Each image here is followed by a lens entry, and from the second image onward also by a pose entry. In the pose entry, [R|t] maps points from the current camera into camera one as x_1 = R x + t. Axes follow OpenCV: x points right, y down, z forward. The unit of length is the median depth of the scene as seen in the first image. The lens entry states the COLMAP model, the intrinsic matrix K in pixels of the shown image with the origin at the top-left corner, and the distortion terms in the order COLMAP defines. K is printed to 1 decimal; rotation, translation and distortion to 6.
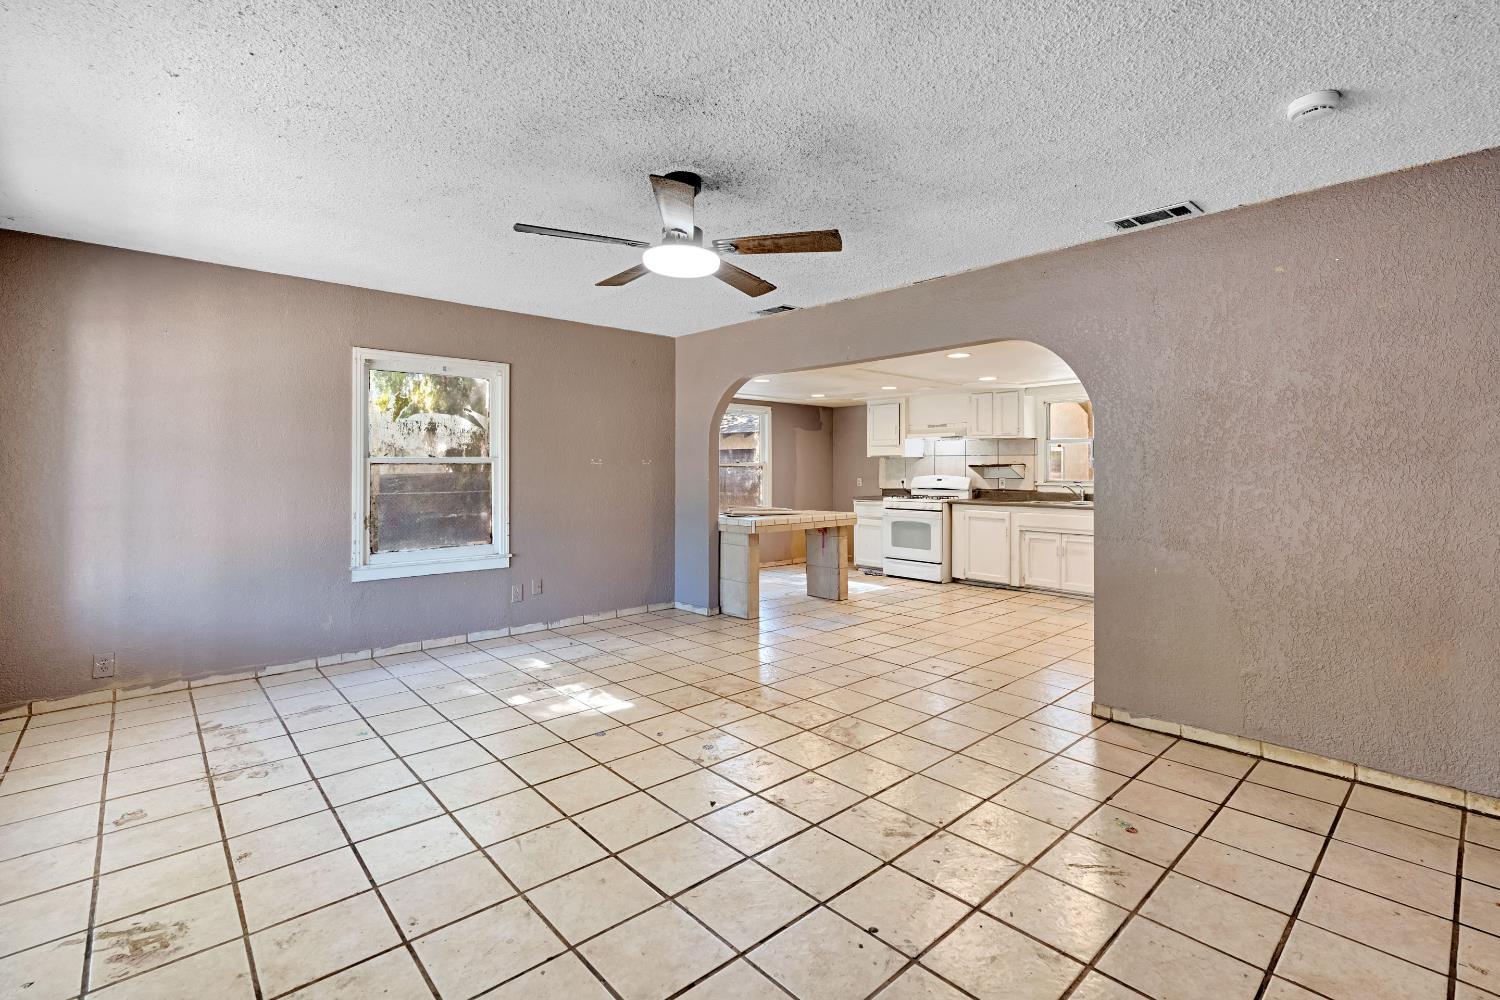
lens RADIAL K [[680.1, 0, 753.4], [0, 680.1, 466.8], [0, 0, 1]] dist [-0.012488, -0.000126]
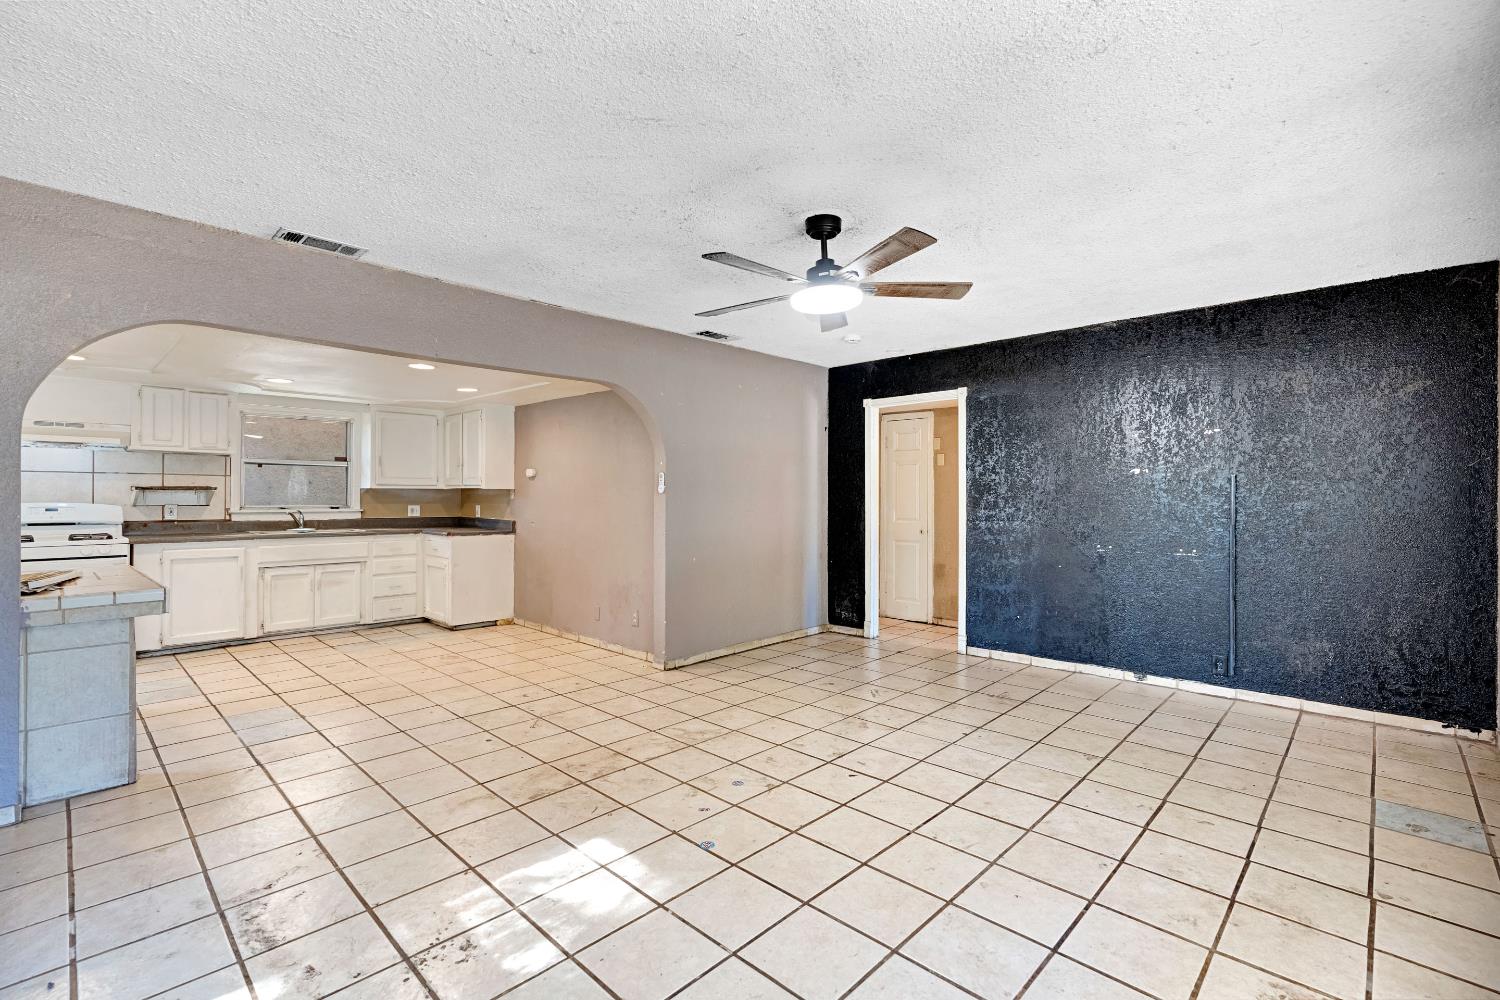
lens RADIAL K [[669.7, 0, 750.6], [0, 669.7, 497.1], [0, 0, 1]] dist [-0.009855, 0.000748]
pose [[-0.068402, -0.003487, 0.997652, -0.417519], [-0.006747, 0.999973, 0.003033, 0.001317], [-0.997635, -0.006524, -0.068424, 0.432255]]
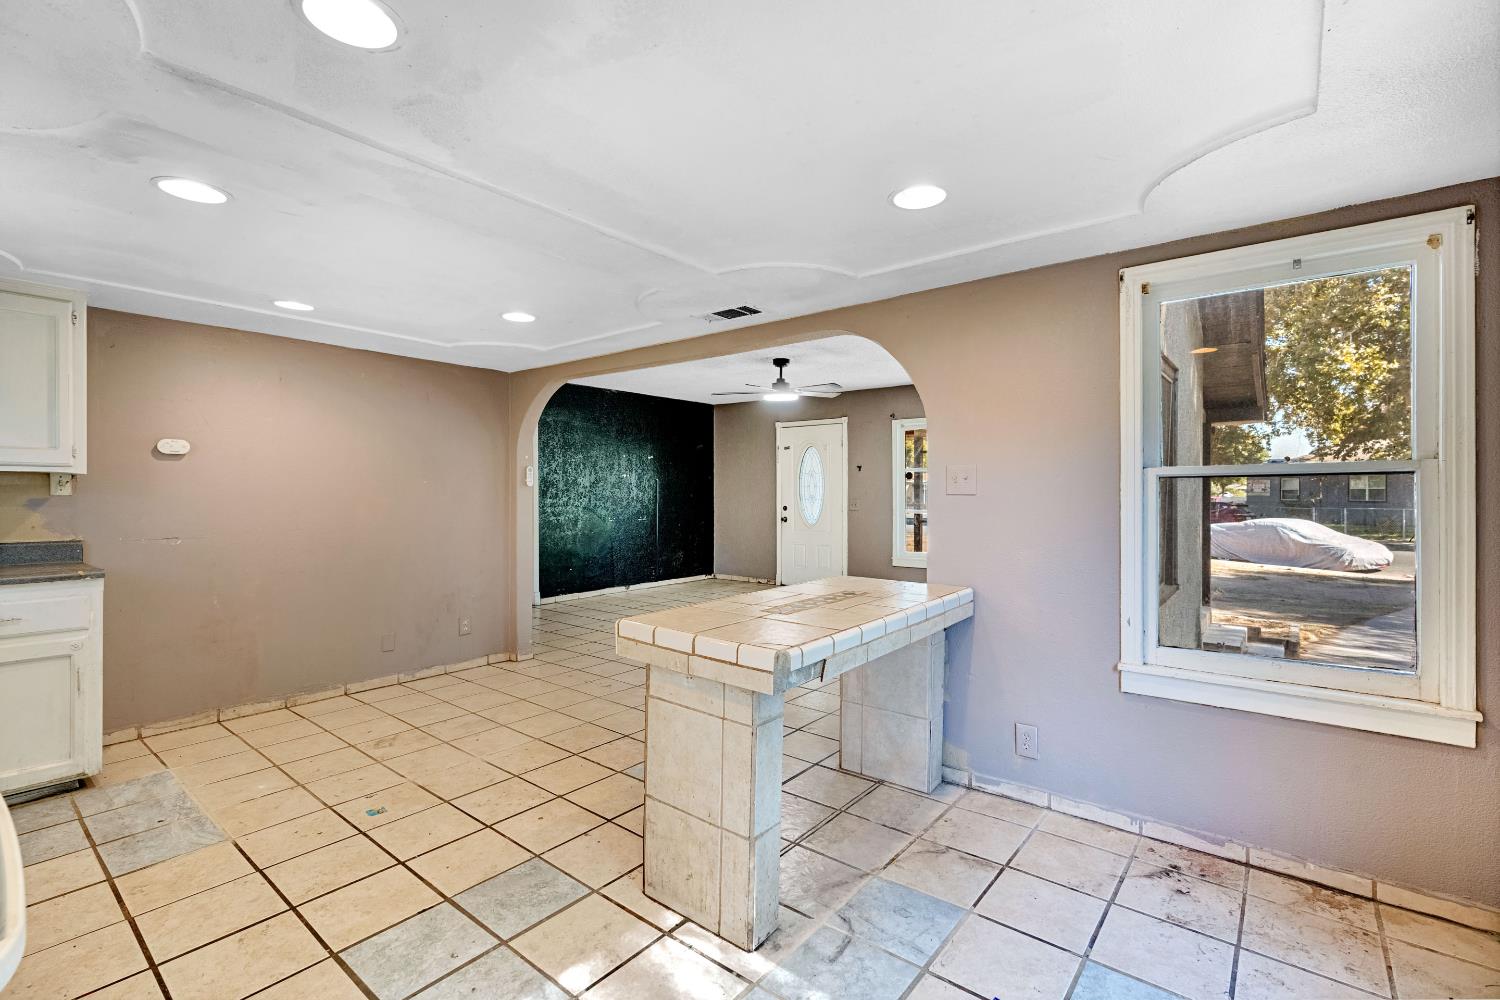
lens RADIAL K [[672.4, 0, 752.4], [0, 672.4, 494.3], [0, 0, 1]] dist [-0.007811, 0.001033]
pose [[-0.988381, -0.000931, -0.151994, 0.120807], [-0.001118, 0.999999, 0.001144, 0.006687], [0.151993, 0.001300, -0.988381, 1.168393]]
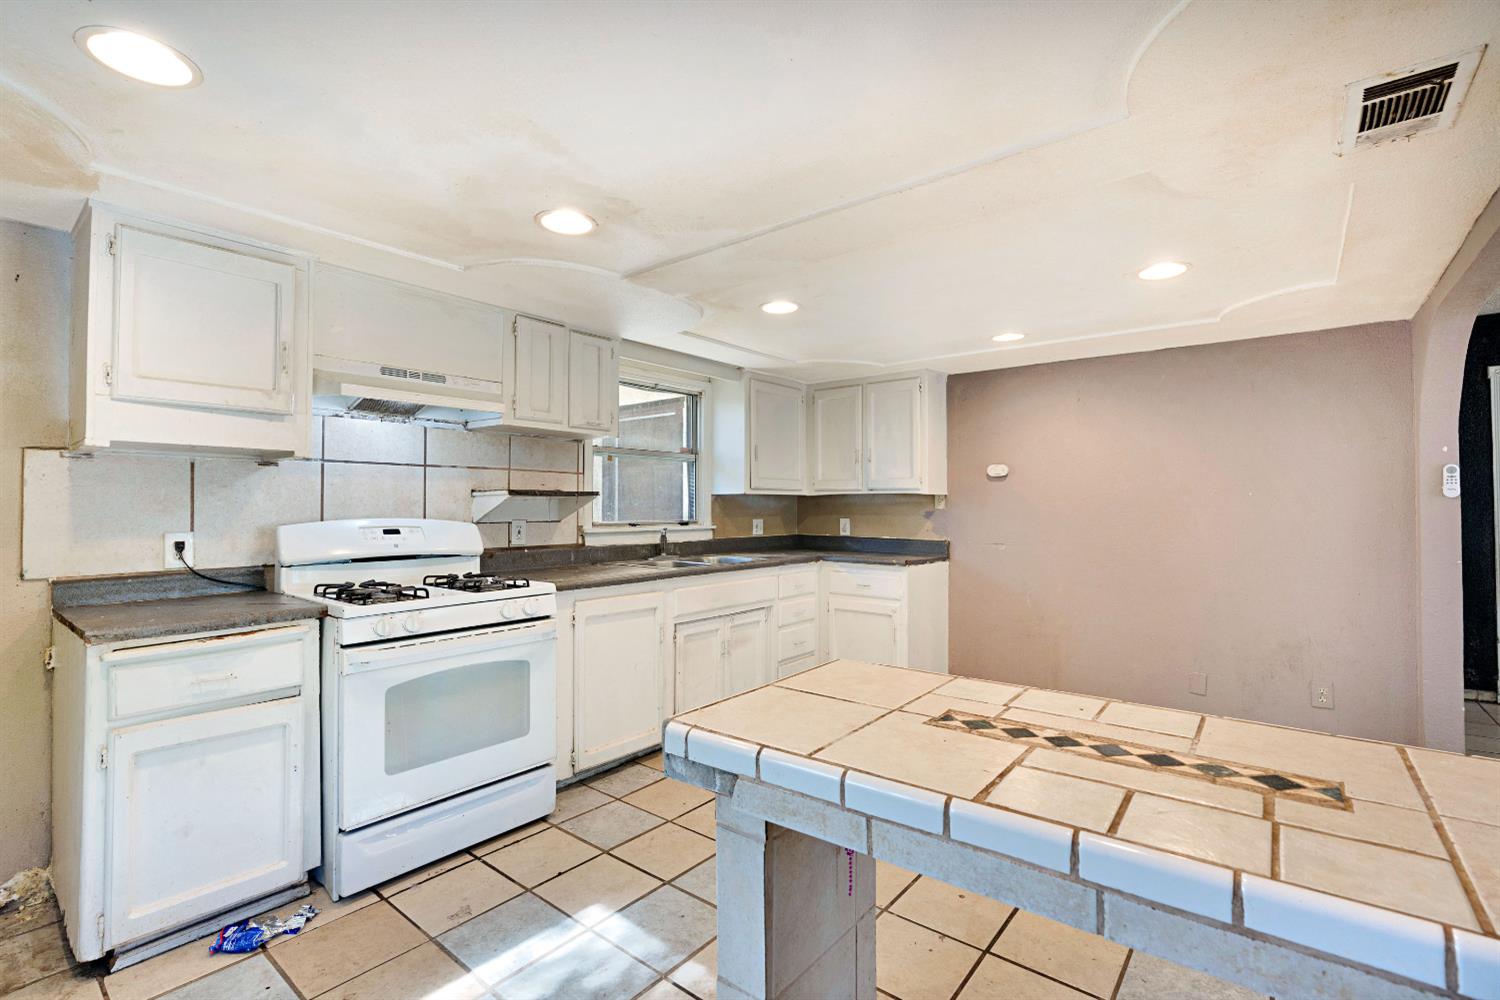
lens RADIAL K [[672.4, 0, 752.4], [0, 672.4, 494.3], [0, 0, 1]] dist [-0.007811, 0.001033]
pose [[-0.148274, 0.017769, 0.988787, -0.096931], [-0.003090, 0.999825, -0.018431, 0.006561], [-0.988941, -0.005788, -0.148193, 0.946647]]
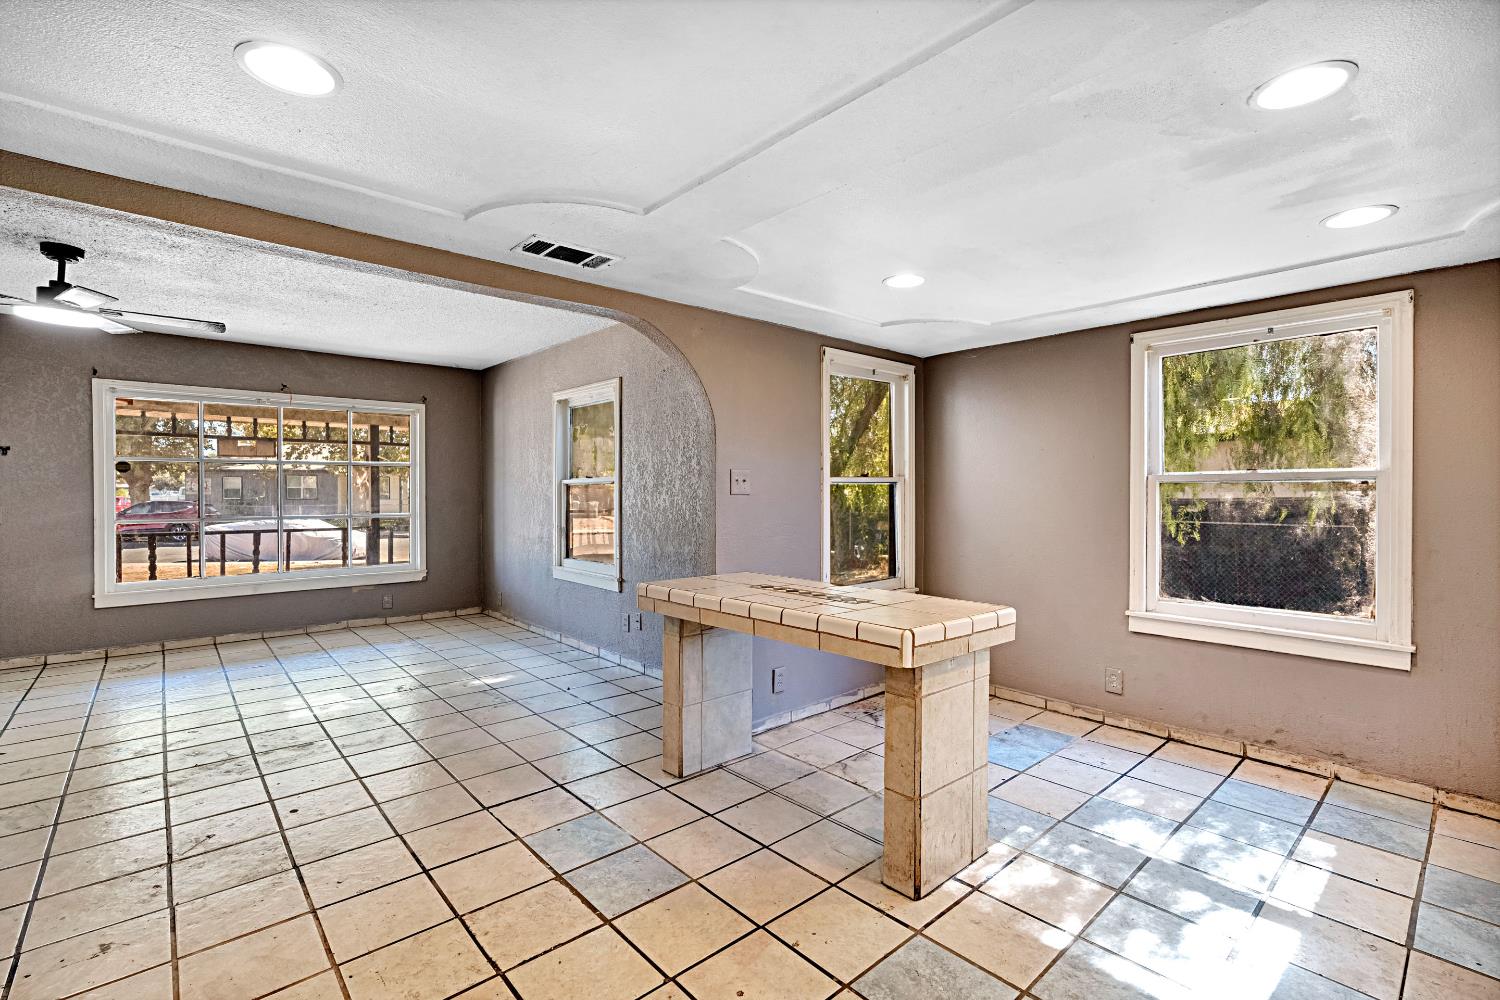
lens RADIAL K [[672.4, 0, 752.4], [0, 672.4, 494.3], [0, 0, 1]] dist [-0.007811, 0.001033]
pose [[-0.010900, 0.005400, -0.999926, 0.396983], [0.002770, 0.999982, 0.005370, 0.004655], [0.999937, -0.002711, -0.010914, 0.822964]]
